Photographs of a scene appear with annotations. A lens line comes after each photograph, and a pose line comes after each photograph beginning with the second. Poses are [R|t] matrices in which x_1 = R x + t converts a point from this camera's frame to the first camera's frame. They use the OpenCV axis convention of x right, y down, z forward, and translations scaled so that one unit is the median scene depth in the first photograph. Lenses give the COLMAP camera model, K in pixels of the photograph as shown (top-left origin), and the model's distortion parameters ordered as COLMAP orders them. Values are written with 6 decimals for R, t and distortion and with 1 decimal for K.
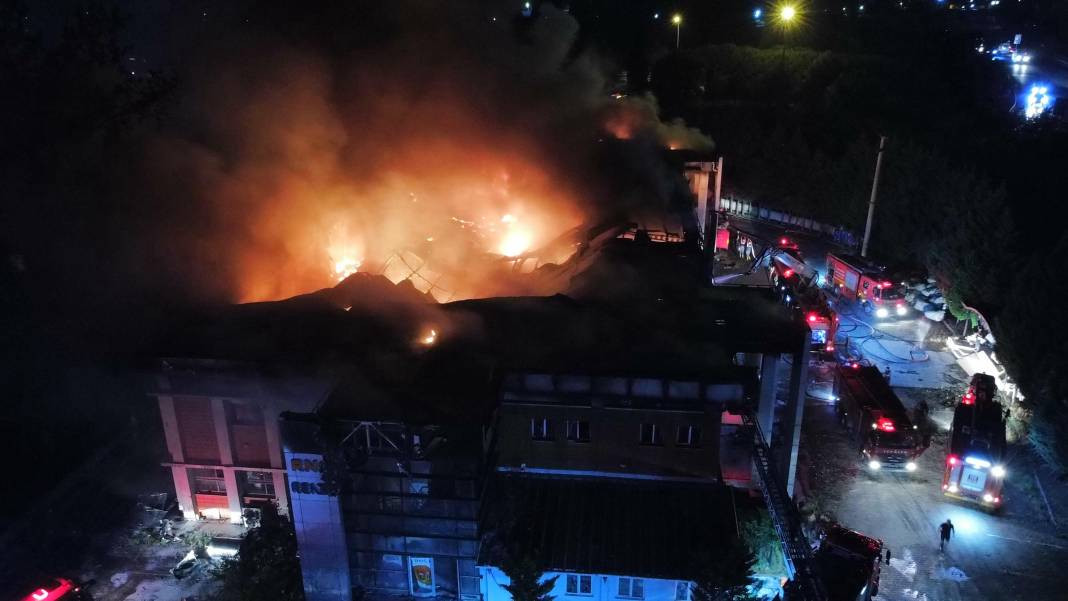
lens RADIAL K [[814.6, 0, 534.5], [0, 814.6, 280.0], [0, 0, 1]] dist [-0.004491, -0.005883]
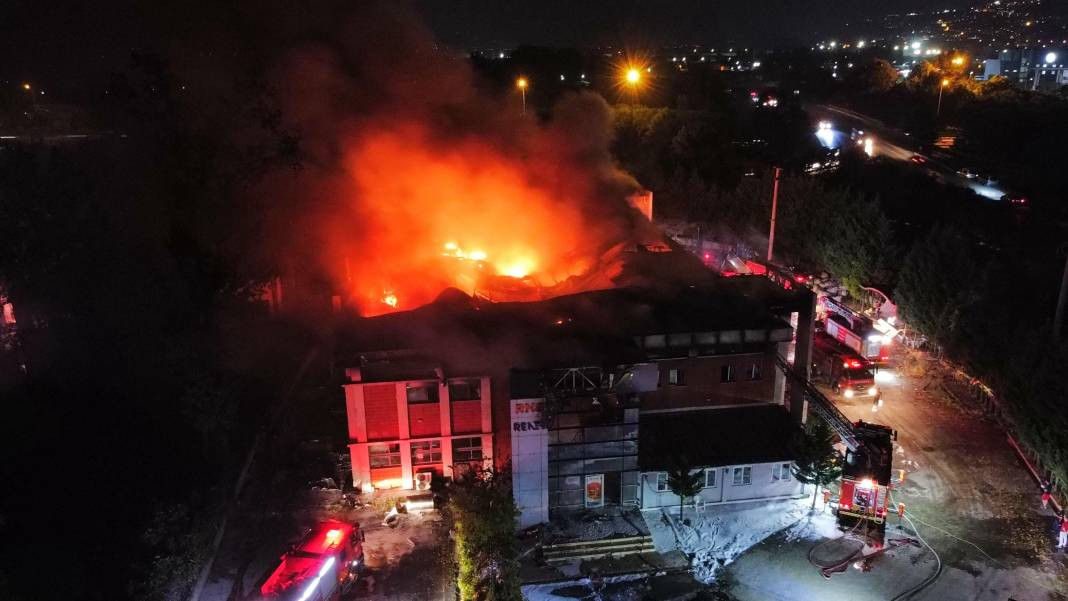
lens RADIAL K [[814.6, 0, 534.5], [0, 814.6, 280.0], [0, 0, 1]] dist [-0.004491, -0.005883]
pose [[0.969572, -0.072624, 0.233787, -0.445606], [0.089734, 0.993947, -0.063387, 0.081029], [-0.227769, 0.082437, 0.970219, -0.260247]]
